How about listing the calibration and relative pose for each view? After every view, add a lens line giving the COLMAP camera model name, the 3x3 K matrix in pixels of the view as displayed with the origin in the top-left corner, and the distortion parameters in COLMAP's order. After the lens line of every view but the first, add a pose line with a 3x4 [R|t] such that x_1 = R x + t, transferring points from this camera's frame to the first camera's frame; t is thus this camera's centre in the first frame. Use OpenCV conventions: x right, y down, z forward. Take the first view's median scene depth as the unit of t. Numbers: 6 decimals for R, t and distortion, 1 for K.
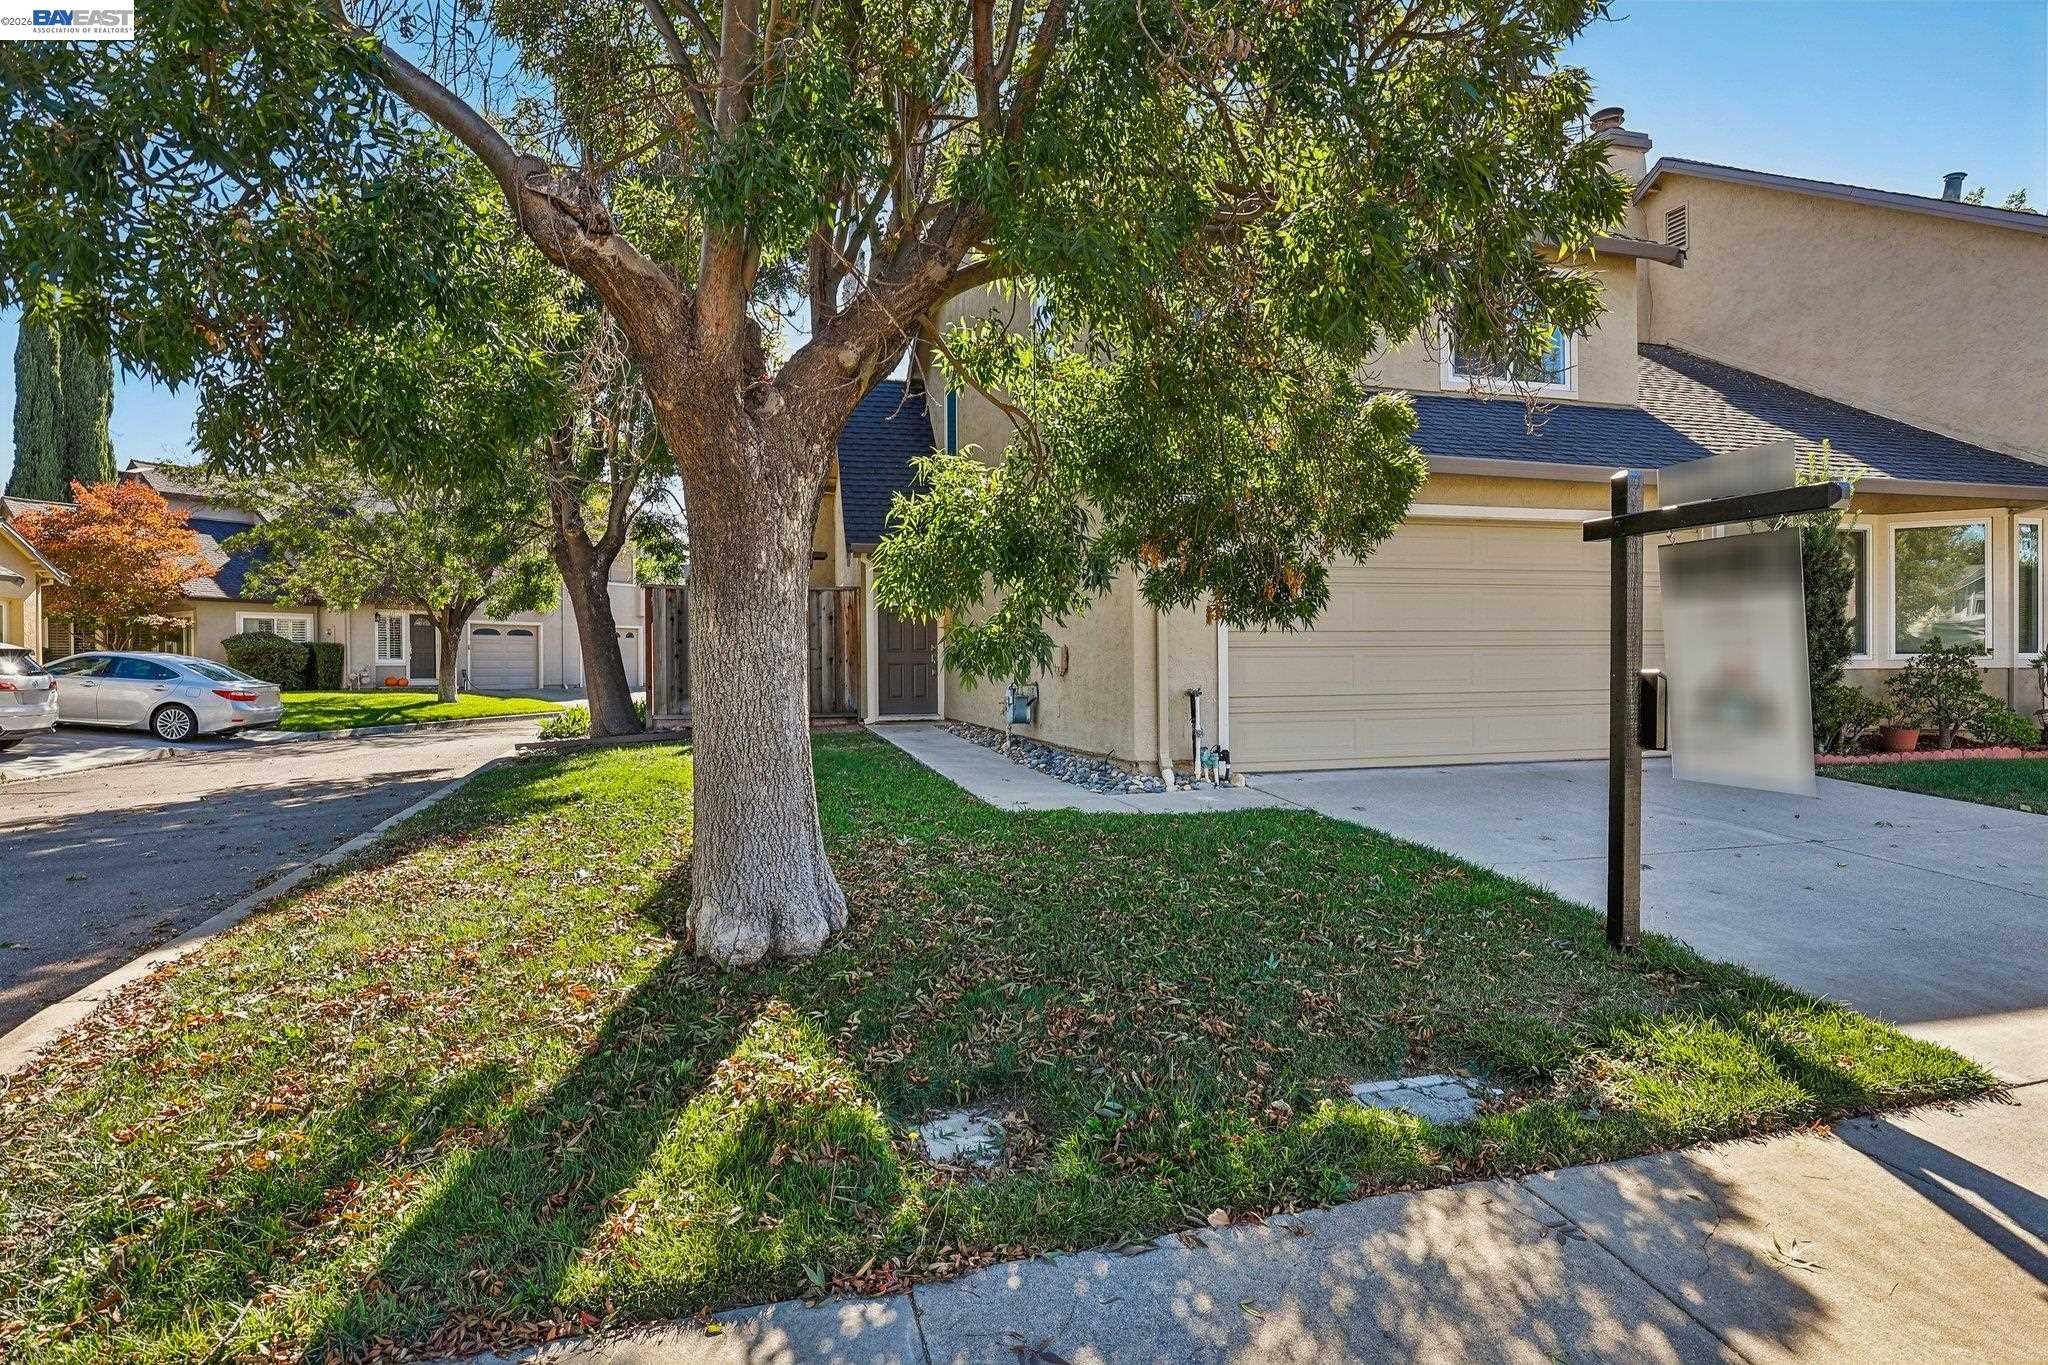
lens RADIAL K [[1117.0, 0, 1024.0], [0, 1117.0, 682.5], [0, 0, 1]] dist [-0.020102, 0.000302]
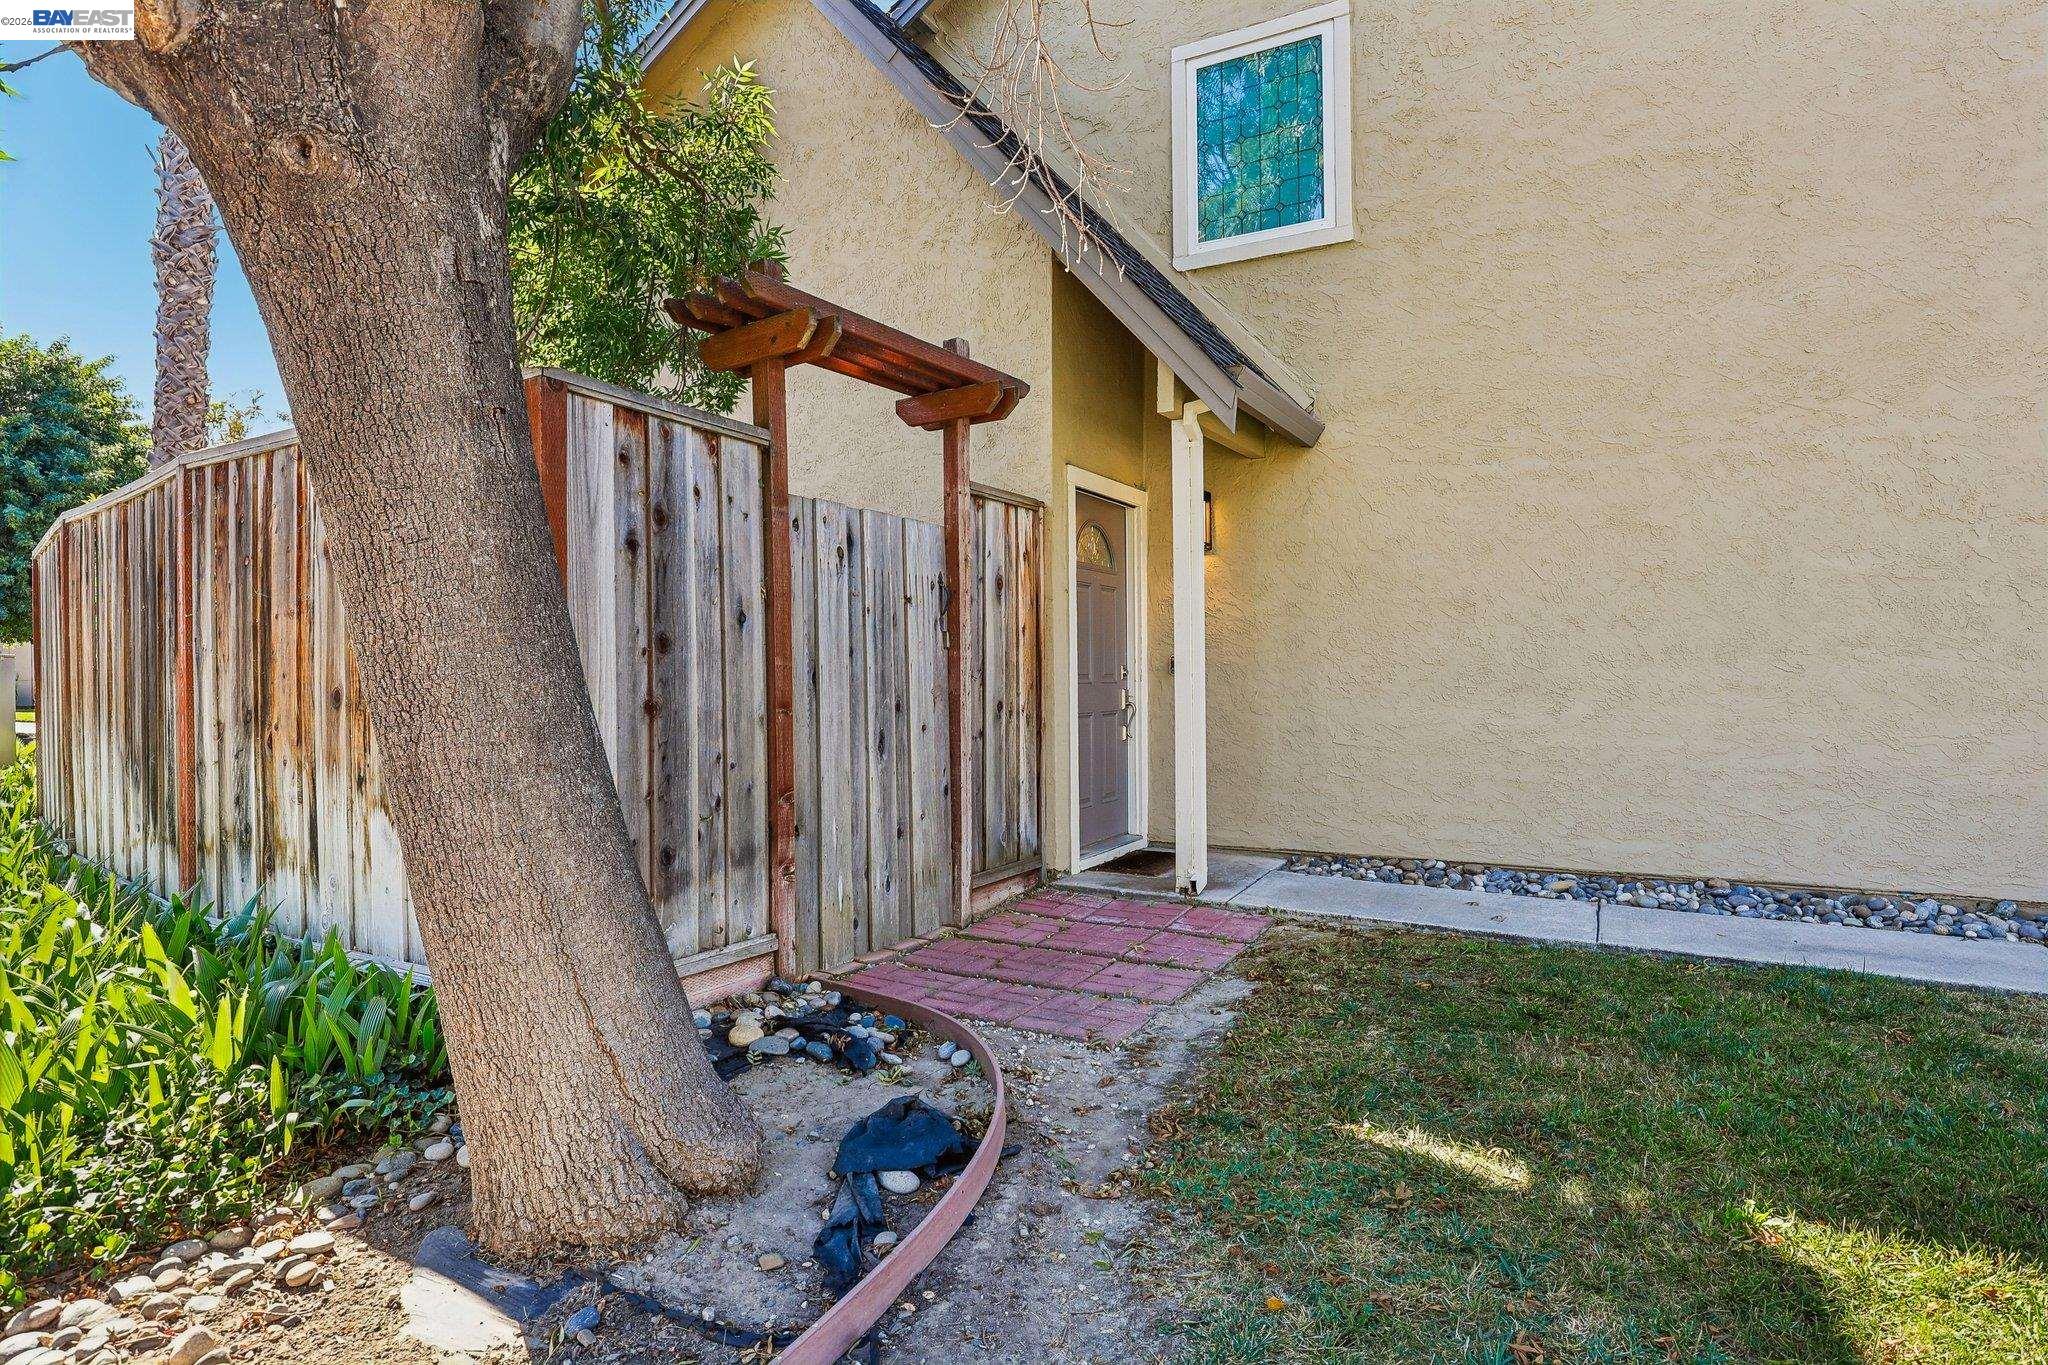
lens RADIAL K [[1117.0, 0, 1024.0], [0, 1117.0, 682.5], [0, 0, 1]] dist [-0.020102, 0.000302]
pose [[0.660665, -0.003878, 0.750671, -0.451367], [0.011384, 0.999923, -0.004854, -0.028220], [-0.750595, 0.011753, 0.660658, 0.823809]]
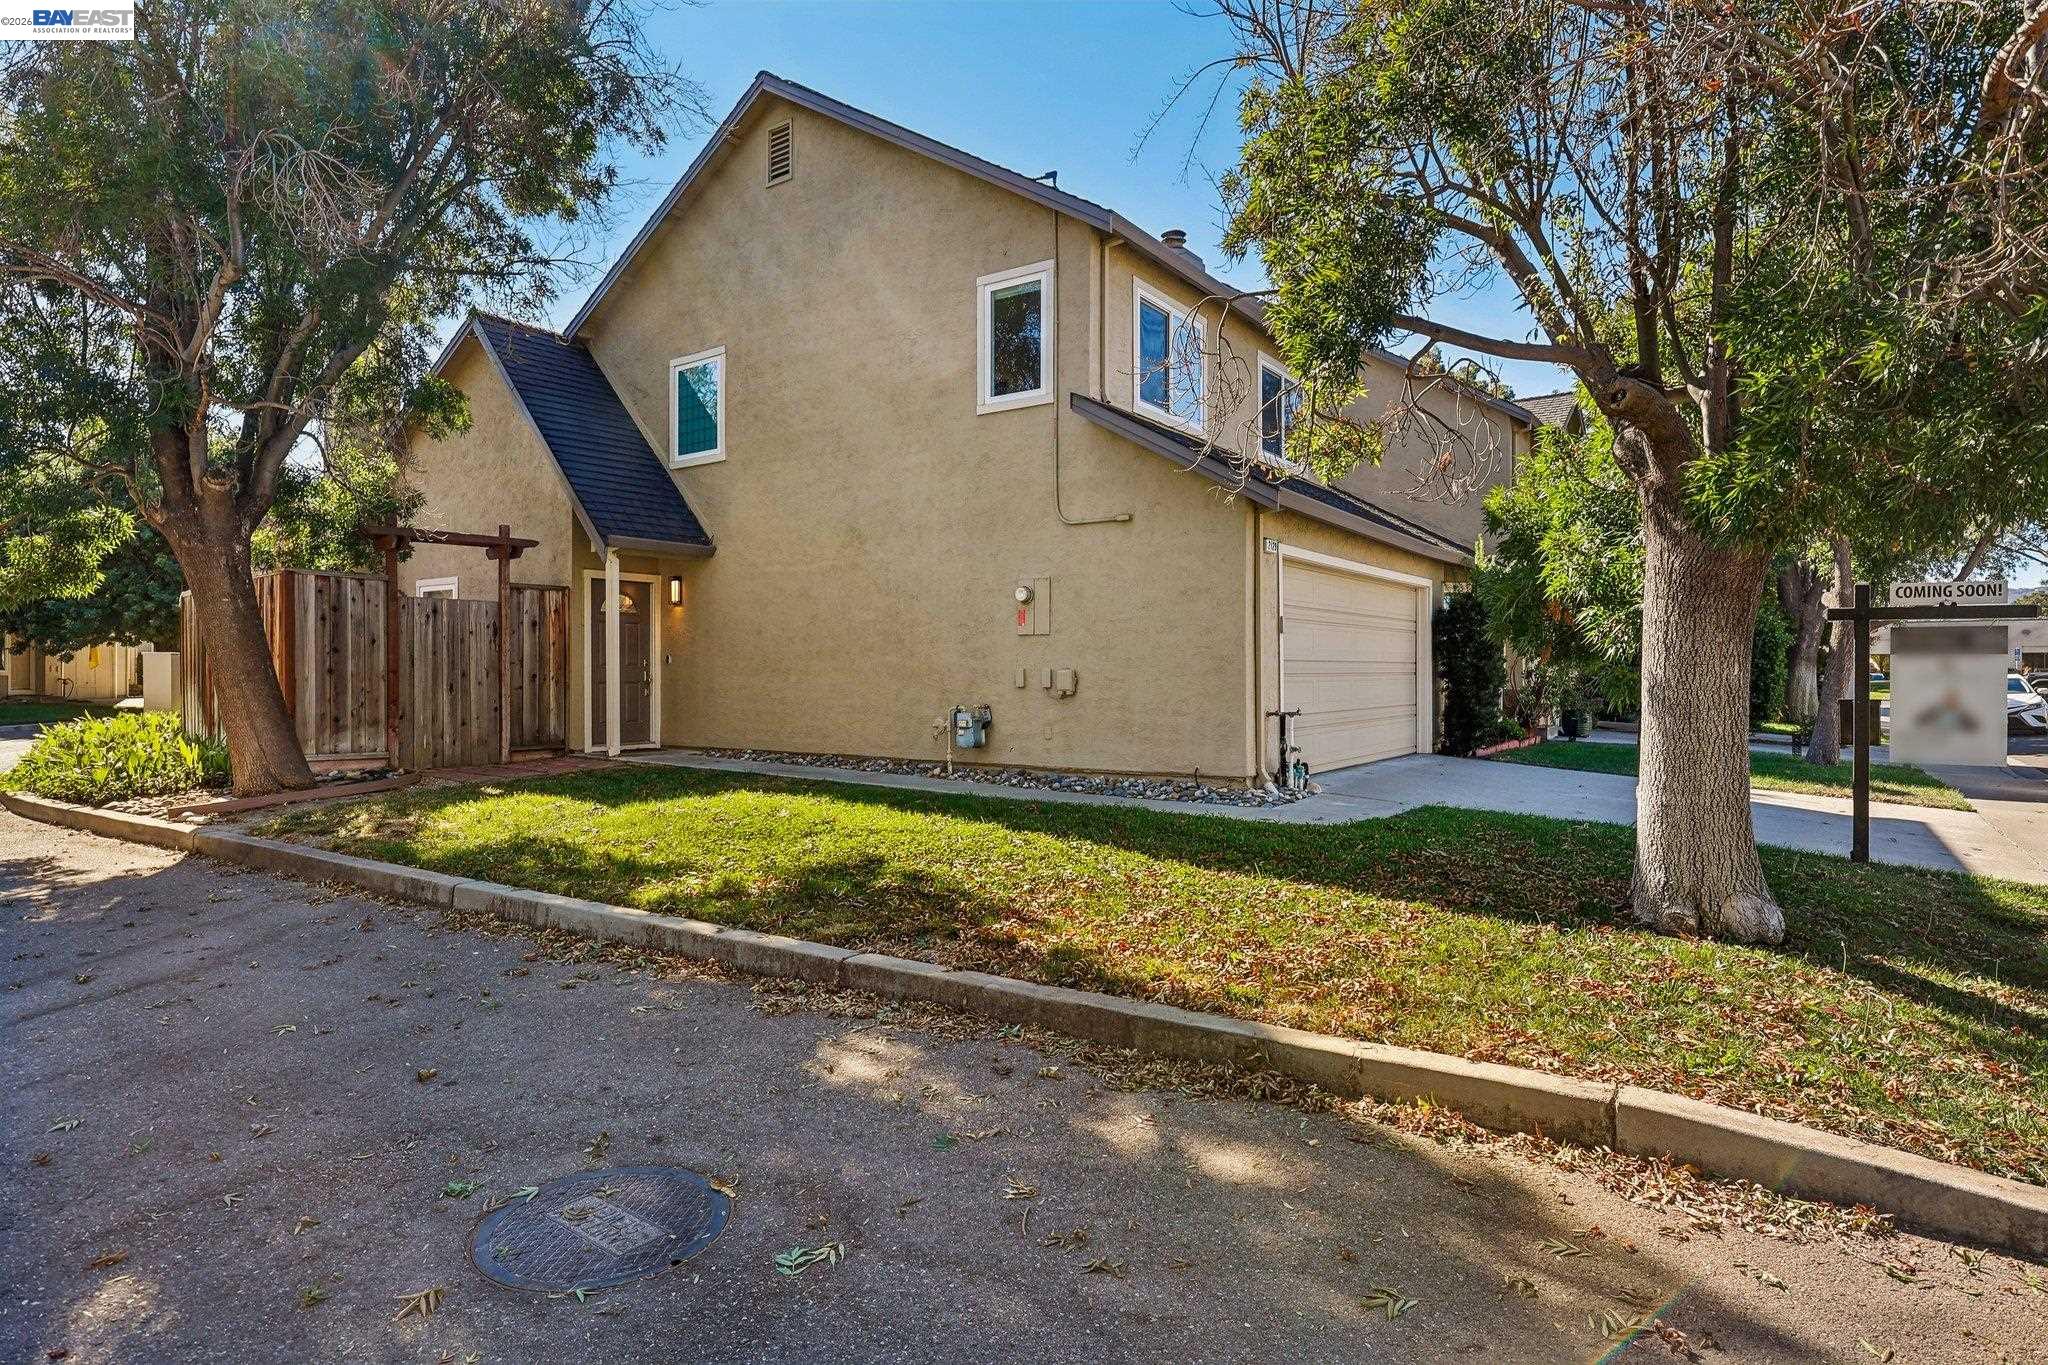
lens RADIAL K [[1117.0, 0, 1024.0], [0, 1117.0, 682.5], [0, 0, 1]] dist [-0.020102, 0.000302]
pose [[0.746485, 0.000857, 0.665402, -0.470858], [0.004993, 0.999964, -0.006889, -0.009793], [-0.665384, 0.008465, 0.746453, 0.186611]]
